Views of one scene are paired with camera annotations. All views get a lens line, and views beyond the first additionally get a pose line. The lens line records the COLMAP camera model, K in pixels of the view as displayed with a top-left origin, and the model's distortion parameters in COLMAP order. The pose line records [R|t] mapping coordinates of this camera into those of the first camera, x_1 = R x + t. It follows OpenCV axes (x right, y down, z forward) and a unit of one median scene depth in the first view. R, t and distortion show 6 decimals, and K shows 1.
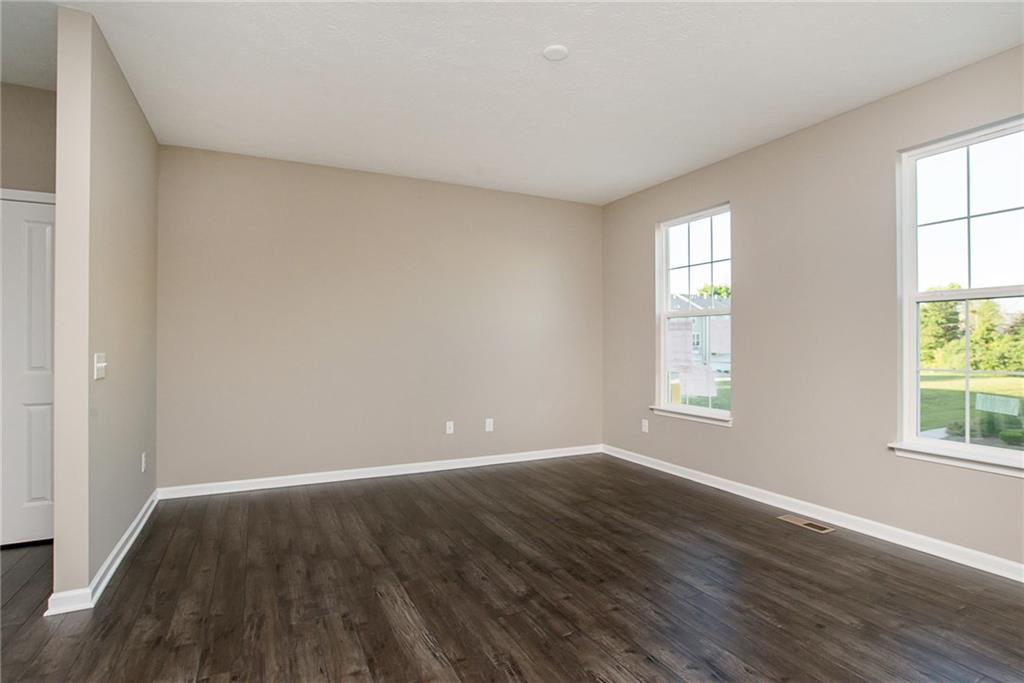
lens RADIAL K [[519.7, 0, 515.8], [0, 519.7, 343.2], [0, 0, 1]] dist [-0.066112, 0.029763]
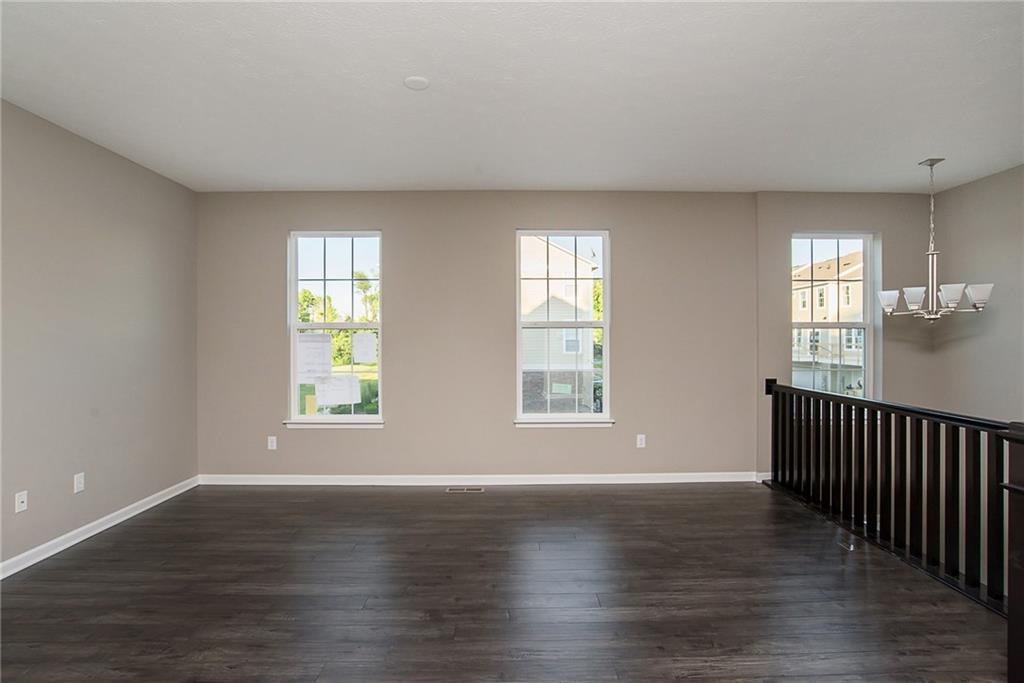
lens RADIAL K [[519.7, 0, 515.8], [0, 519.7, 343.2], [0, 0, 1]] dist [-0.066112, 0.029763]
pose [[0.417674, -0.010365, 0.908538, -0.493027], [0.000412, 0.999937, 0.011218, -0.038256], [-0.908597, -0.004311, 0.417652, 0.251139]]
